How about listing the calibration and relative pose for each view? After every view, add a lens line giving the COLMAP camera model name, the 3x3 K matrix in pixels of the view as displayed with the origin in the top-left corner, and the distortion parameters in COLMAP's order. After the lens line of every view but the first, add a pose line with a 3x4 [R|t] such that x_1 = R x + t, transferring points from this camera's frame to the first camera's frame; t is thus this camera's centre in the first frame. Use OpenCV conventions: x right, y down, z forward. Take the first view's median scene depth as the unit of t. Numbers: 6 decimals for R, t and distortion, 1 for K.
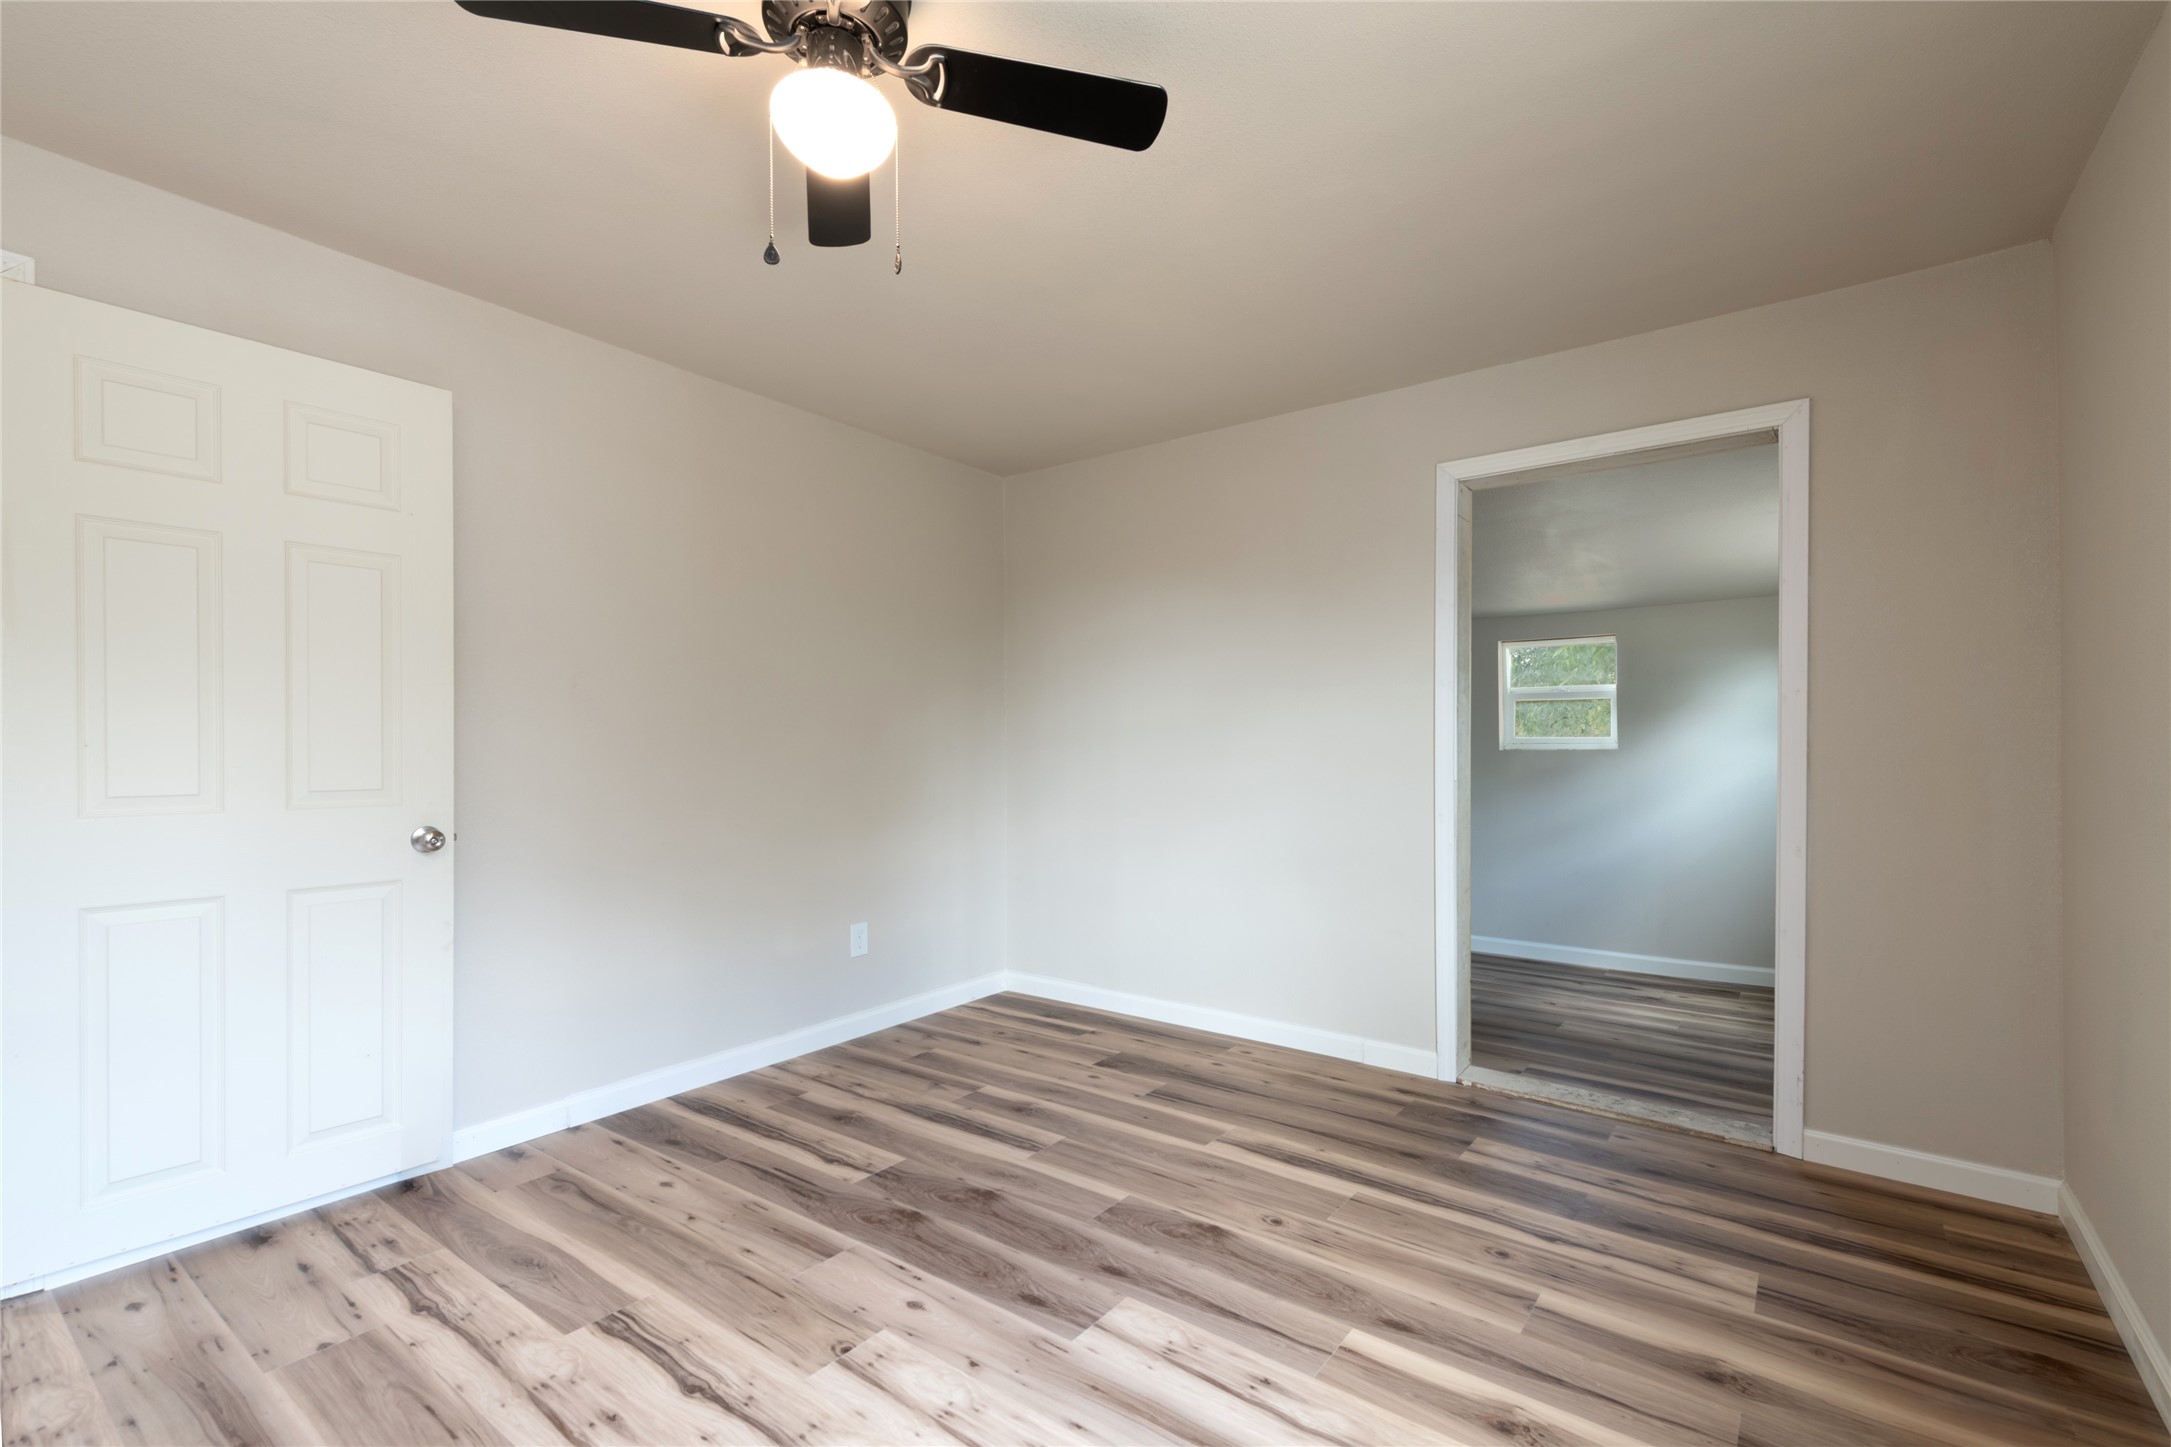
lens RADIAL K [[973.8, 0, 1081.3], [0, 973.8, 721.7], [0, 0, 1]] dist [0.005747, -0.001187]
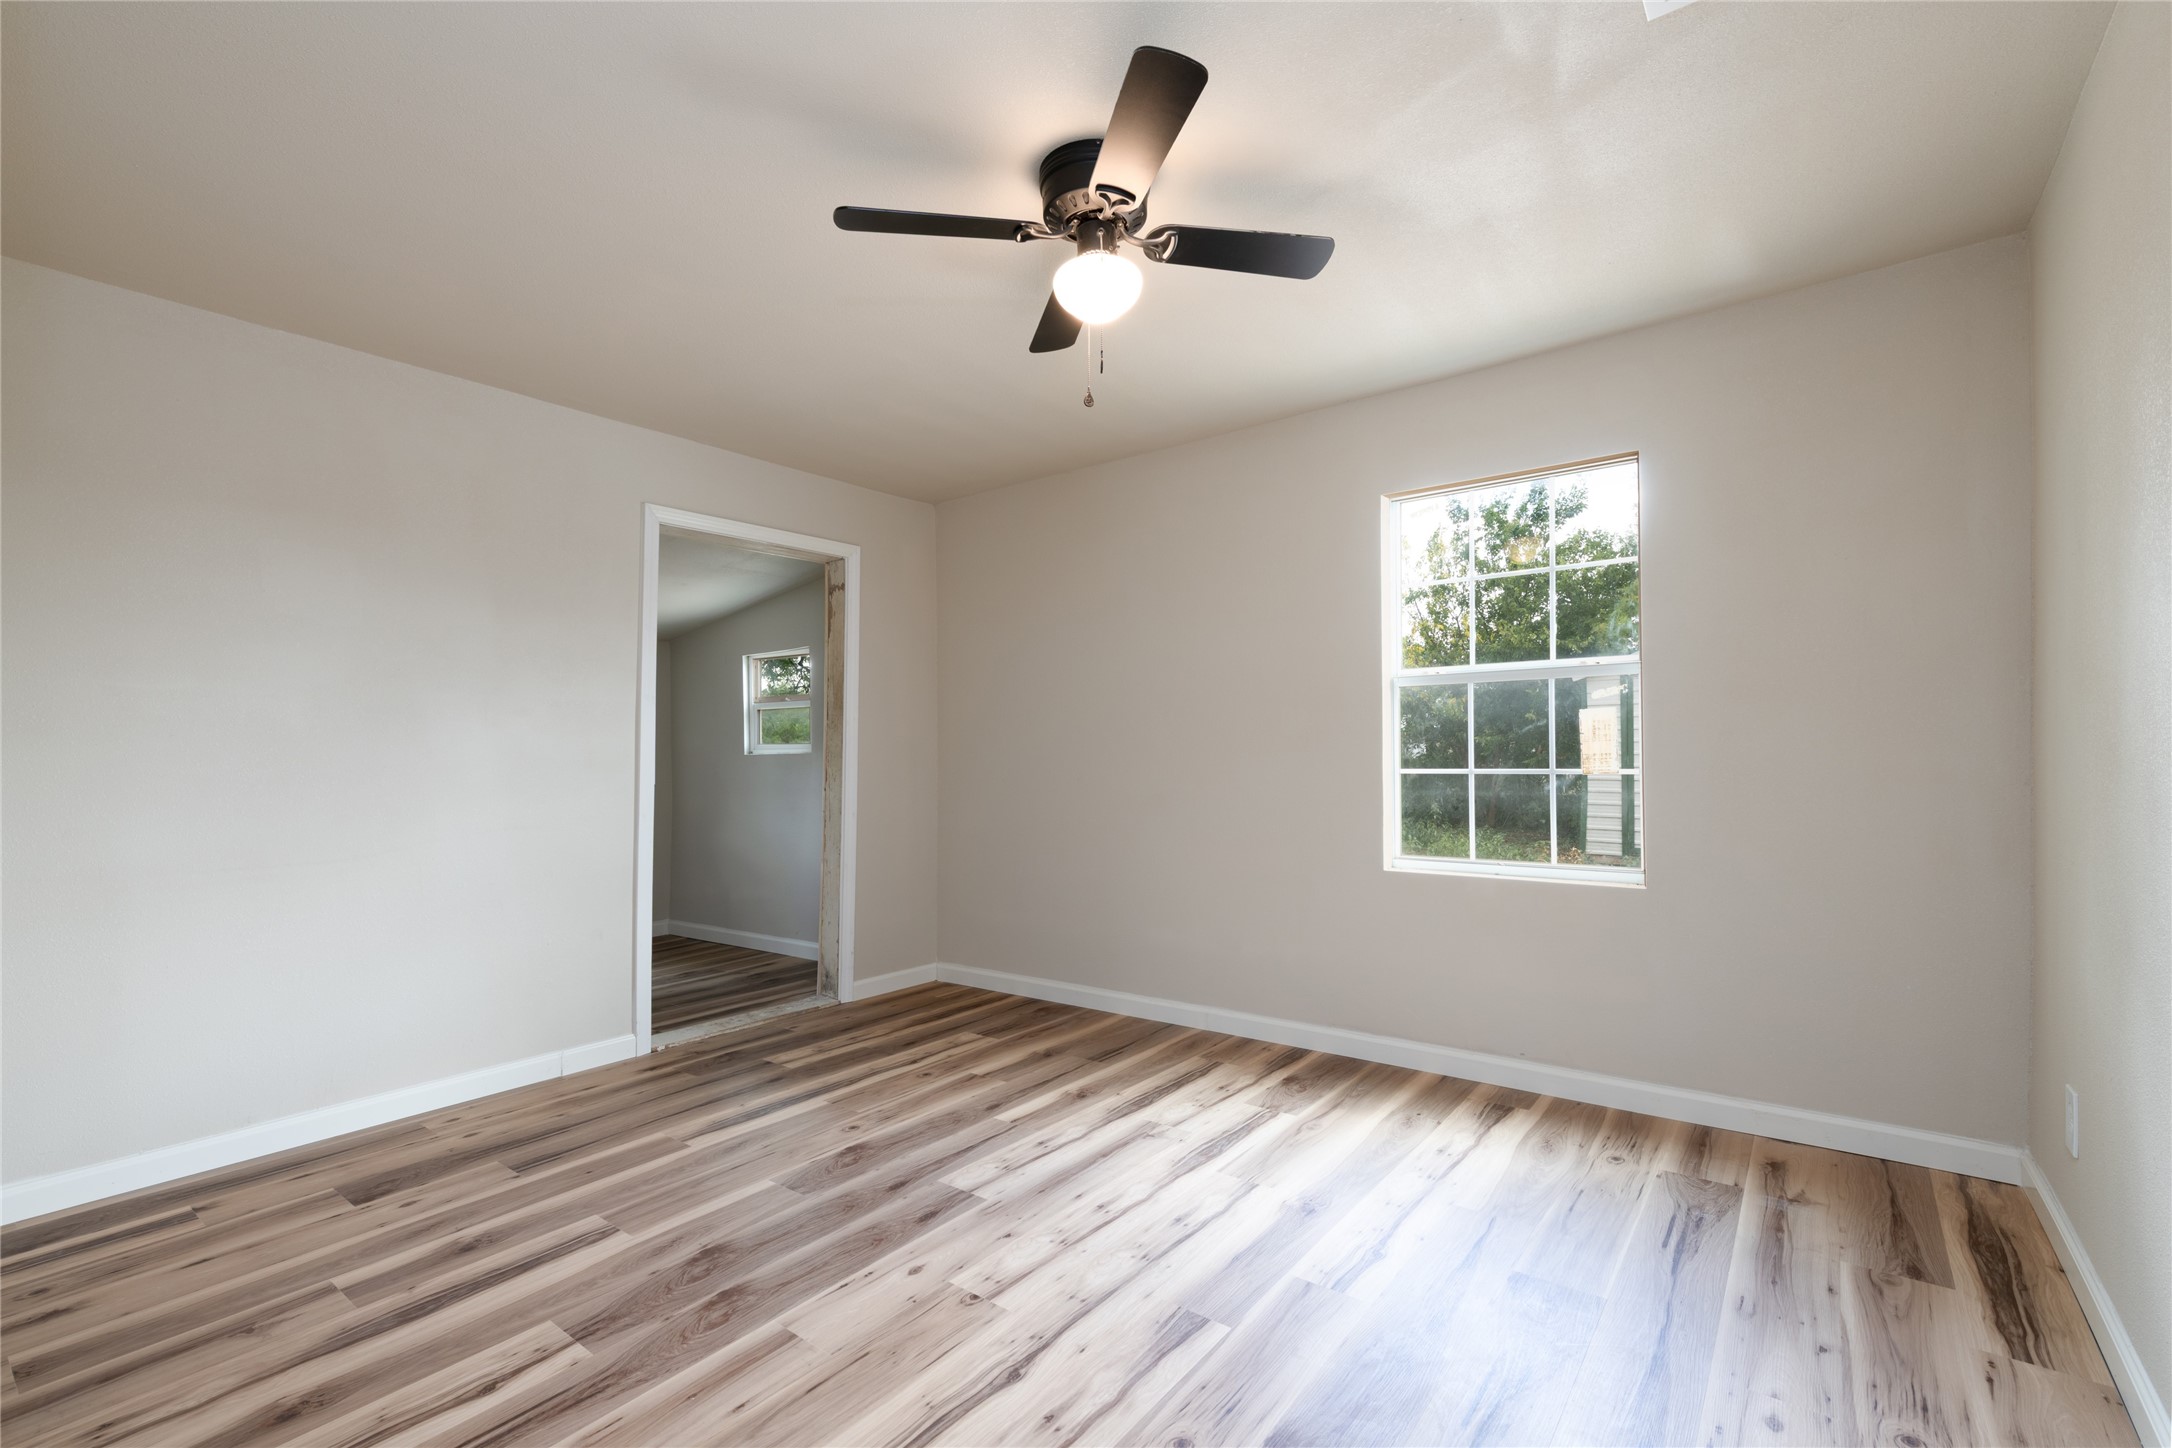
lens RADIAL K [[974.3, 0, 1095.7], [0, 974.3, 734.2], [0, 0, 1]] dist [0.005747, -0.001187]
pose [[-0.011118, 0.015081, 0.999824, -0.935376], [-0.009818, 0.999836, -0.015190, 0.012714], [-0.999890, -0.009985, -0.010968, 0.604380]]
